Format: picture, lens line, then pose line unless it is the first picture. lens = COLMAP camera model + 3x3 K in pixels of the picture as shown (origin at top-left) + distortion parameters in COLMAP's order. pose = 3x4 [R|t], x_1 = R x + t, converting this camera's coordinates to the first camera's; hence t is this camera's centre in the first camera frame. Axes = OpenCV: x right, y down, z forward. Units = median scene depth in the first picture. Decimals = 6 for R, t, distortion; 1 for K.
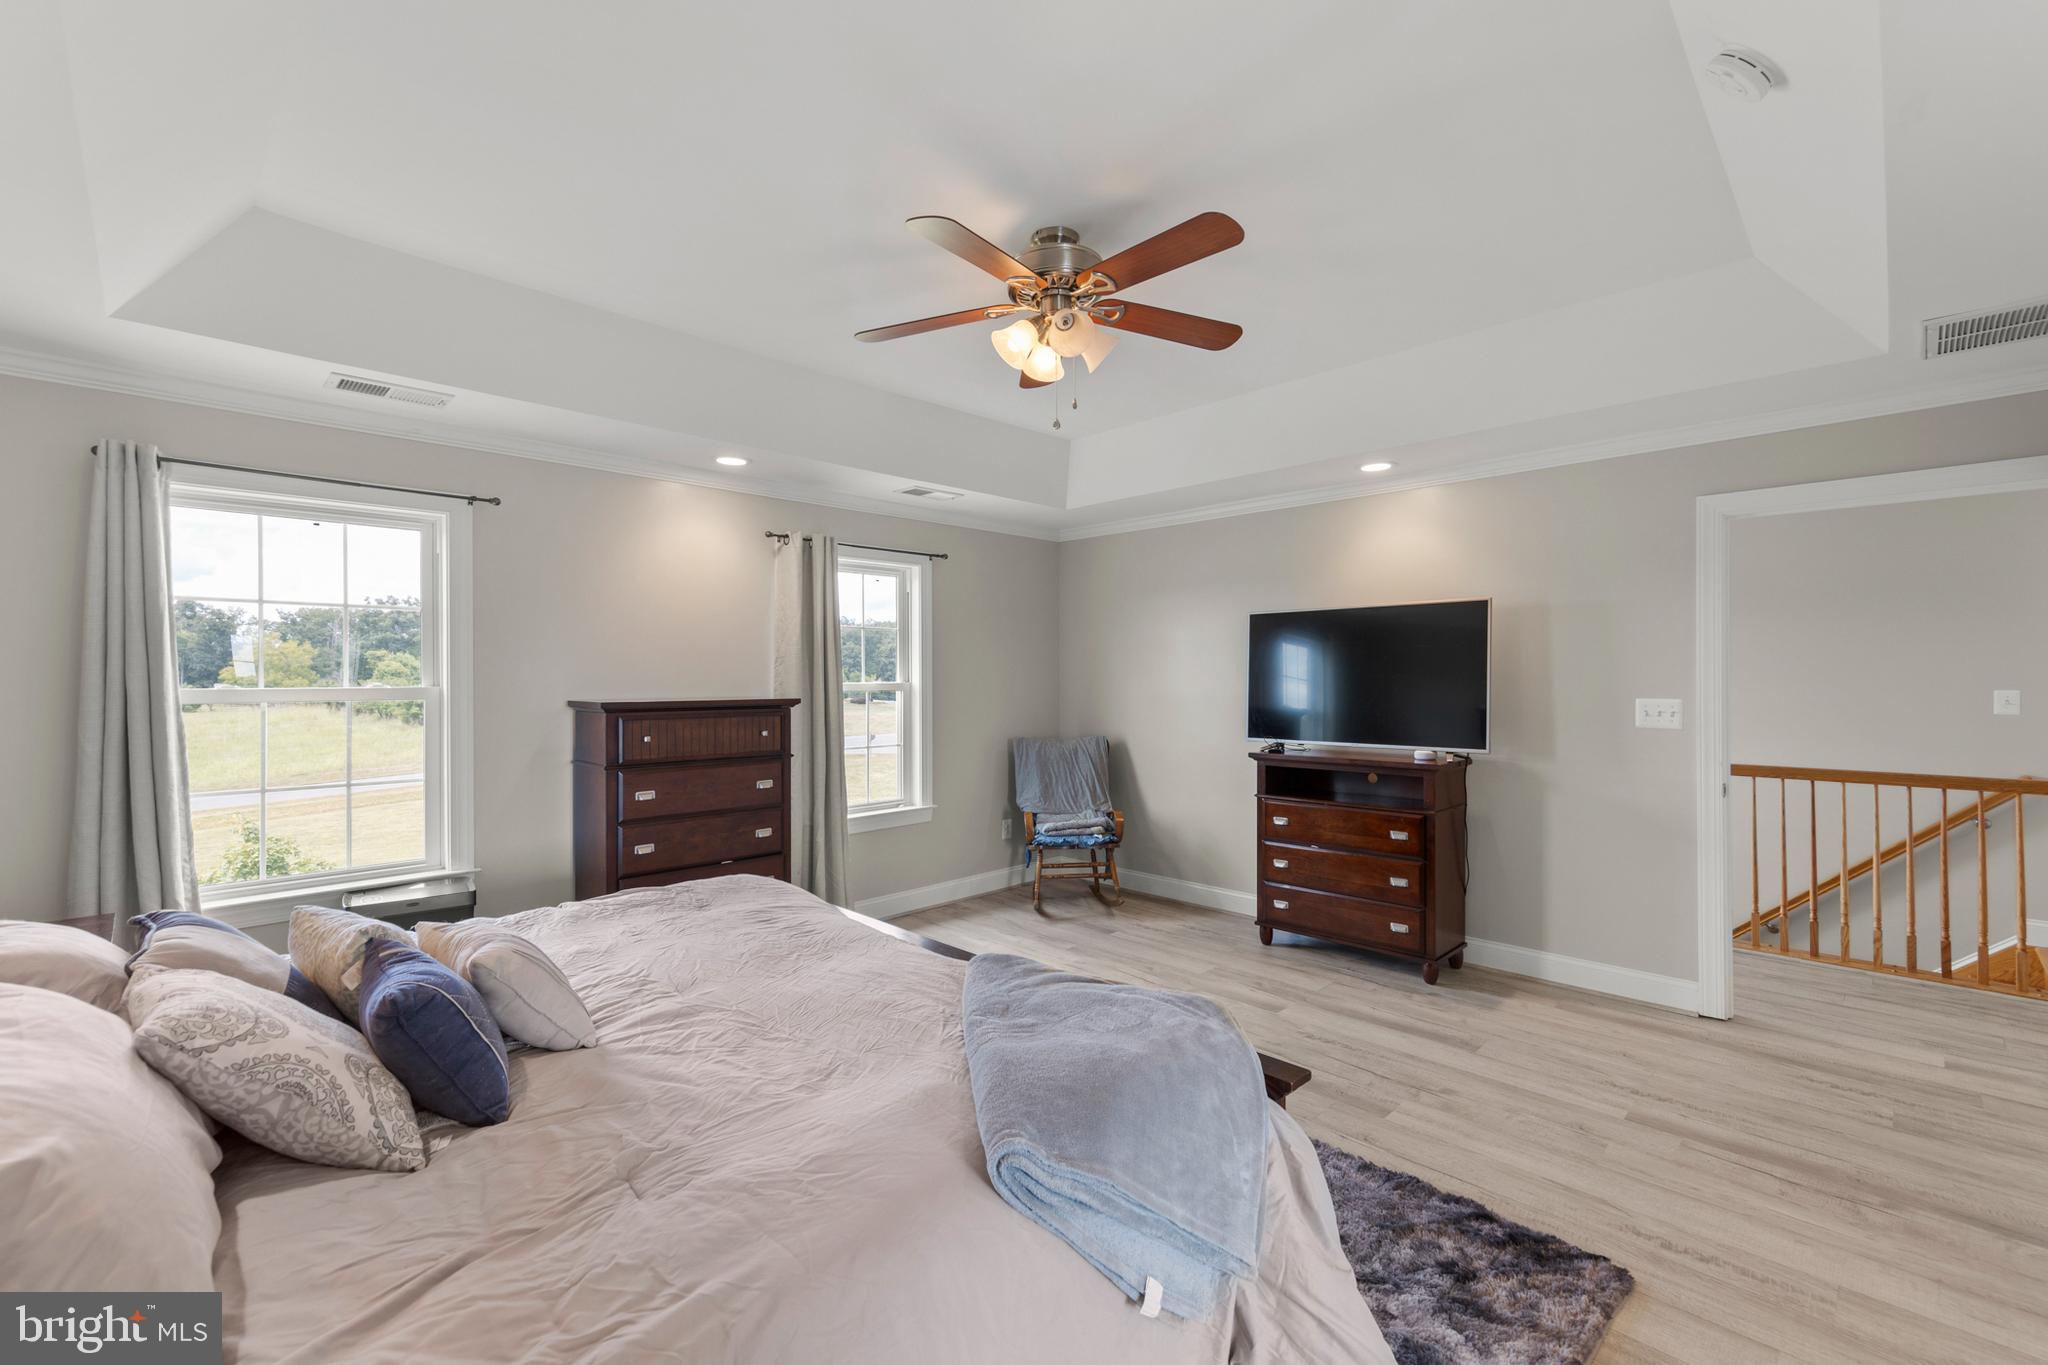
lens RADIAL K [[897.5, 0, 992.9], [0, 897.5, 672.1], [0, 0, 1]] dist [0.010634, -0.000270]
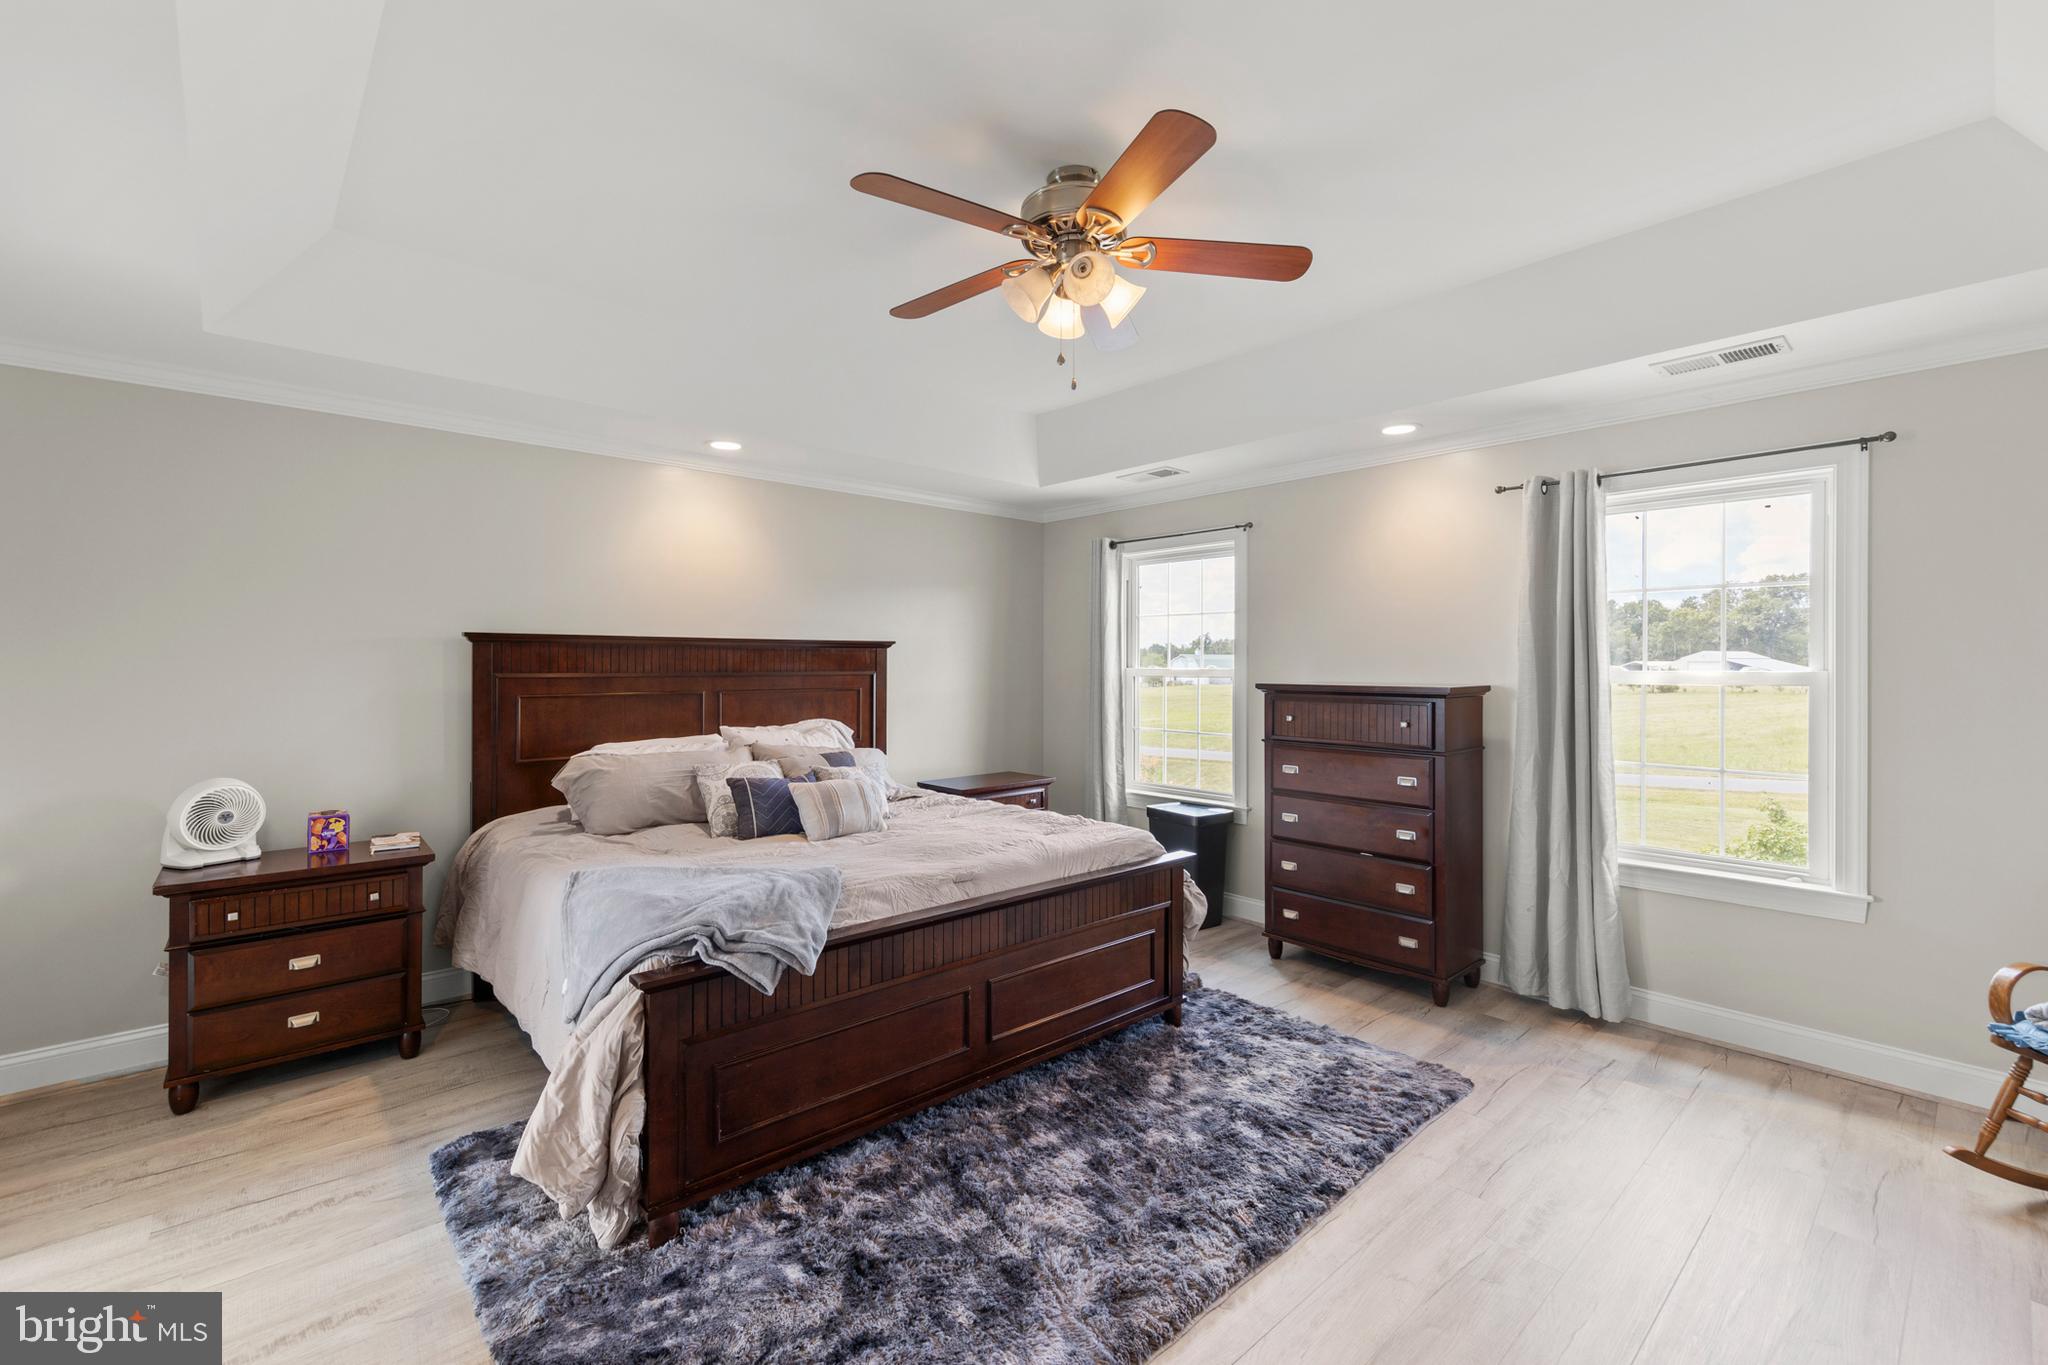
lens RADIAL K [[897.5, 0, 1019.3], [0, 897.5, 674.9], [0, 0, 1]] dist [0.010634, -0.000270]
pose [[-0.073301, 0.014975, -0.997197, 0.678177], [0.007325, 0.999868, 0.014477, 0.002437], [0.997283, -0.006243, -0.073401, 0.686328]]
